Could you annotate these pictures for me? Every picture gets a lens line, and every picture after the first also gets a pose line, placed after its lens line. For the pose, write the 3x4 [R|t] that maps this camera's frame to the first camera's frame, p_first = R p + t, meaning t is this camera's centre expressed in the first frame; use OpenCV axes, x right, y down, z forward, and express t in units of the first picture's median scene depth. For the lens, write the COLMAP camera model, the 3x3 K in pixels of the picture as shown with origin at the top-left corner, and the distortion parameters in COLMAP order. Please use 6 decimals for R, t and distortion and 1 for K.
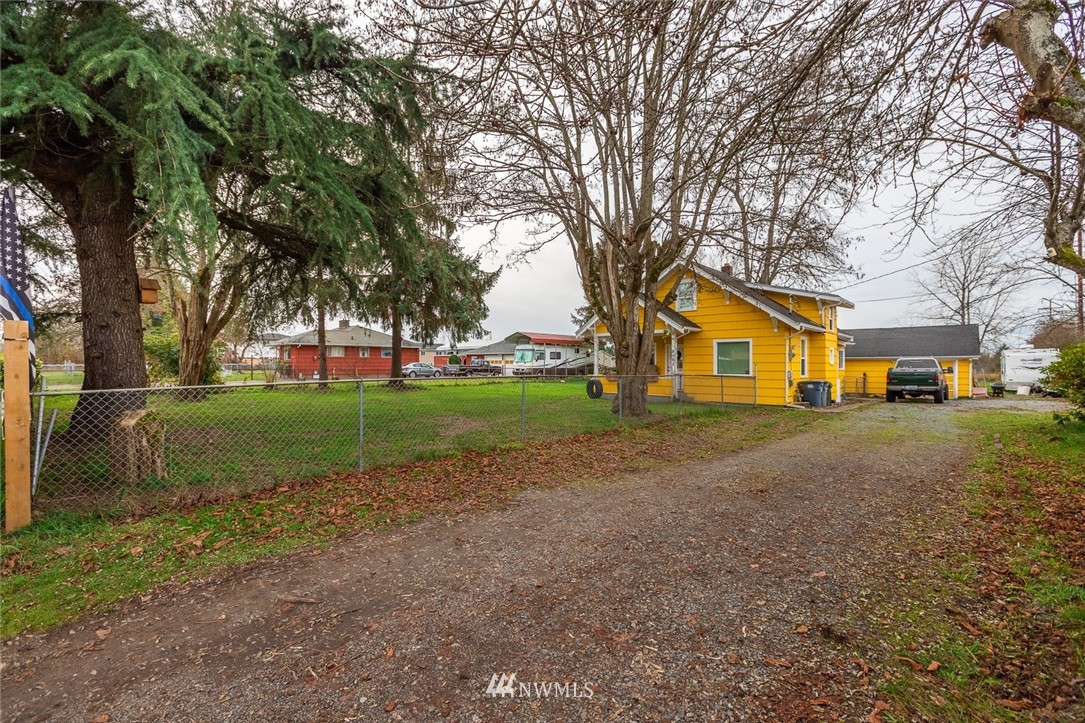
lens RADIAL K [[503.8, 0, 538.2], [0, 503.8, 365.8], [0, 0, 1]] dist [0.008575, -0.000361]
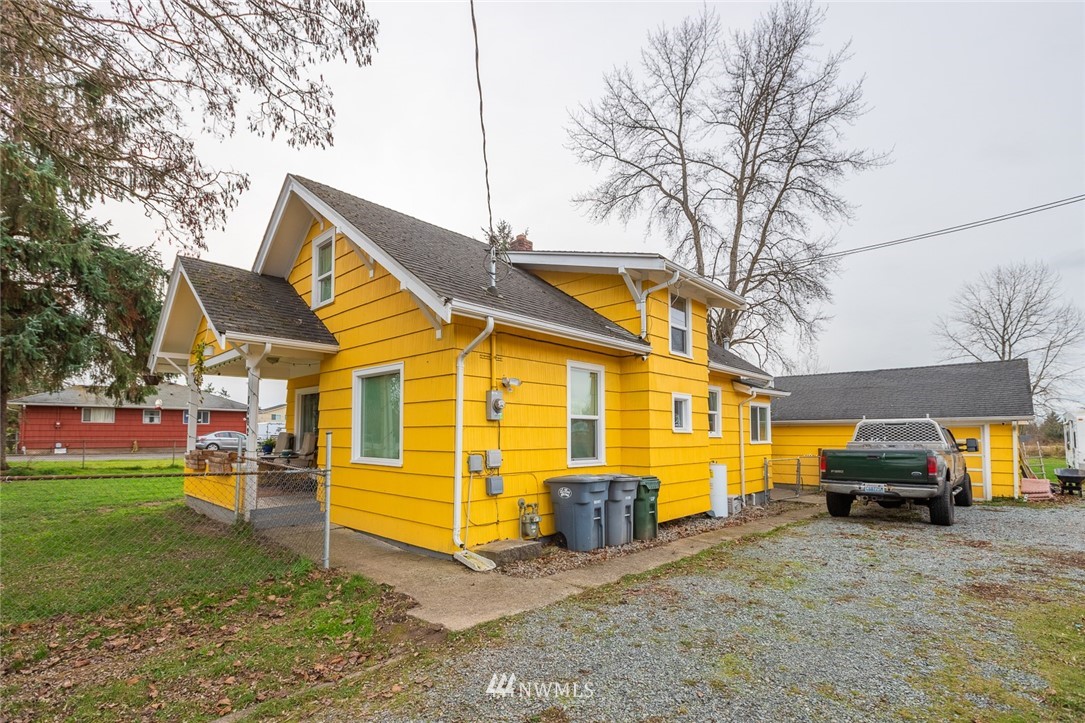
lens RADIAL K [[503.8, 0, 556.2], [0, 503.8, 415.1], [0, 0, 1]] dist [0.008575, -0.000361]
pose [[0.999575, -0.000809, -0.029153, 0.417777], [-0.000378, 0.999172, -0.040688, -0.000423], [0.029162, 0.040681, 0.998747, 0.489556]]
